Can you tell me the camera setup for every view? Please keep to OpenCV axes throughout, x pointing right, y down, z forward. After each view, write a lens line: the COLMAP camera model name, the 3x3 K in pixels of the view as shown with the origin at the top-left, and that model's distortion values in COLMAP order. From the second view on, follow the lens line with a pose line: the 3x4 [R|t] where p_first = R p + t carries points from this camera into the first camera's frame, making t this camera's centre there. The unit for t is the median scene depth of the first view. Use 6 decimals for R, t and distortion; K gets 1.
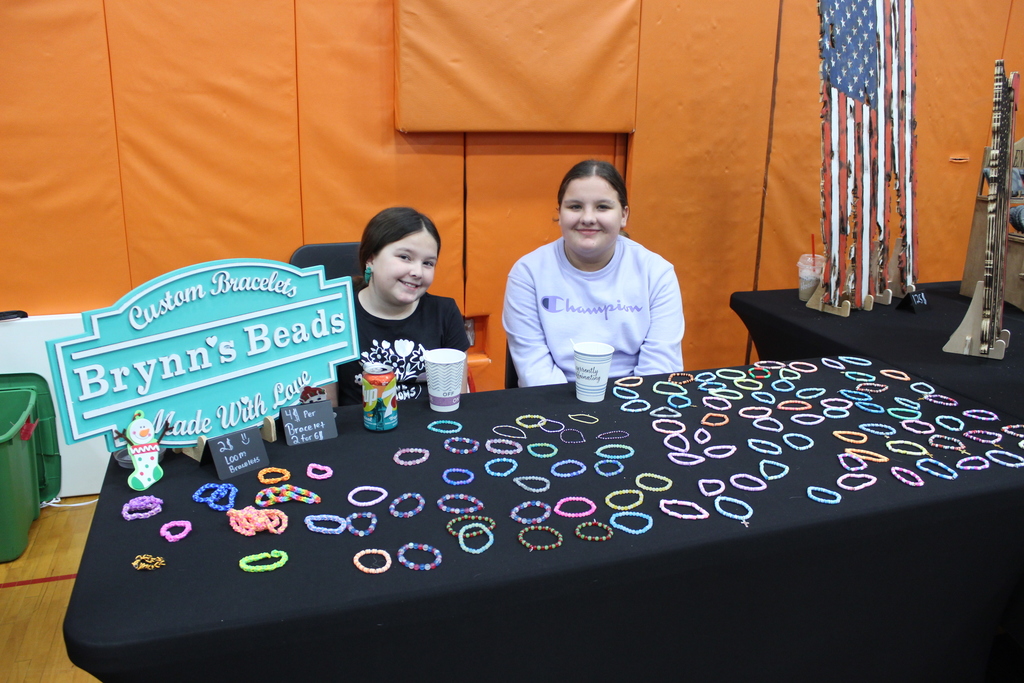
lens RADIAL K [[843.0, 0, 512.0], [0, 843.0, 341.5], [0, 0, 1]] dist [-0.170689, 0.141979]
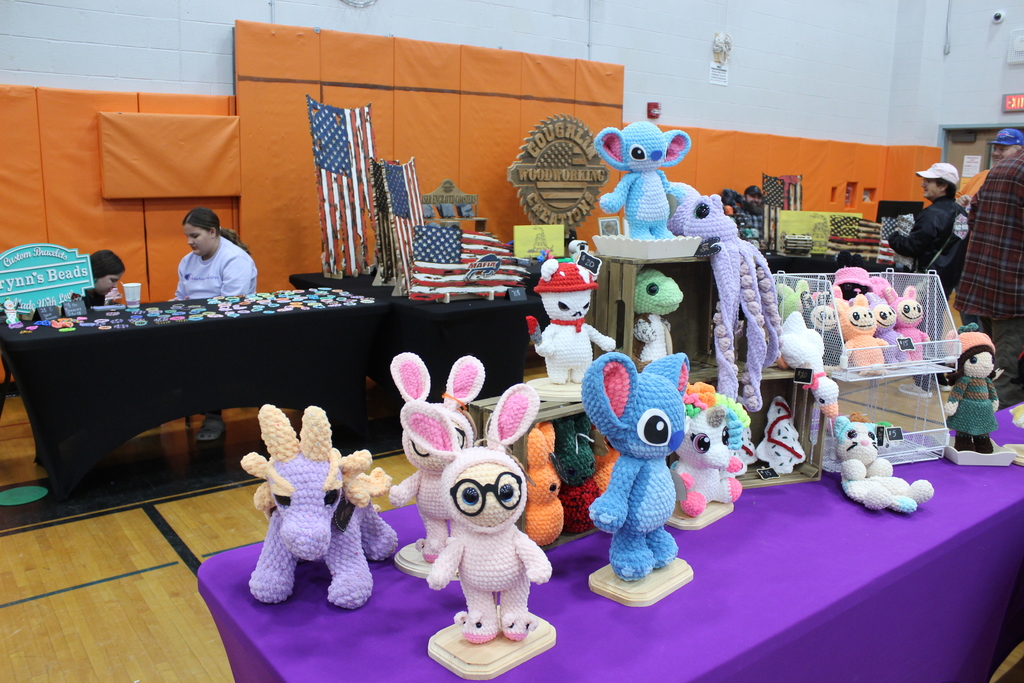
lens RADIAL K [[843.0, 0, 512.0], [0, 843.0, 341.5], [0, 0, 1]] dist [-0.170689, 0.141979]
pose [[0.943962, -0.068849, 0.322793, 0.113779], [0.095943, 0.993008, -0.068772, 0.272855], [-0.315801, 0.095888, 0.943968, -0.953790]]
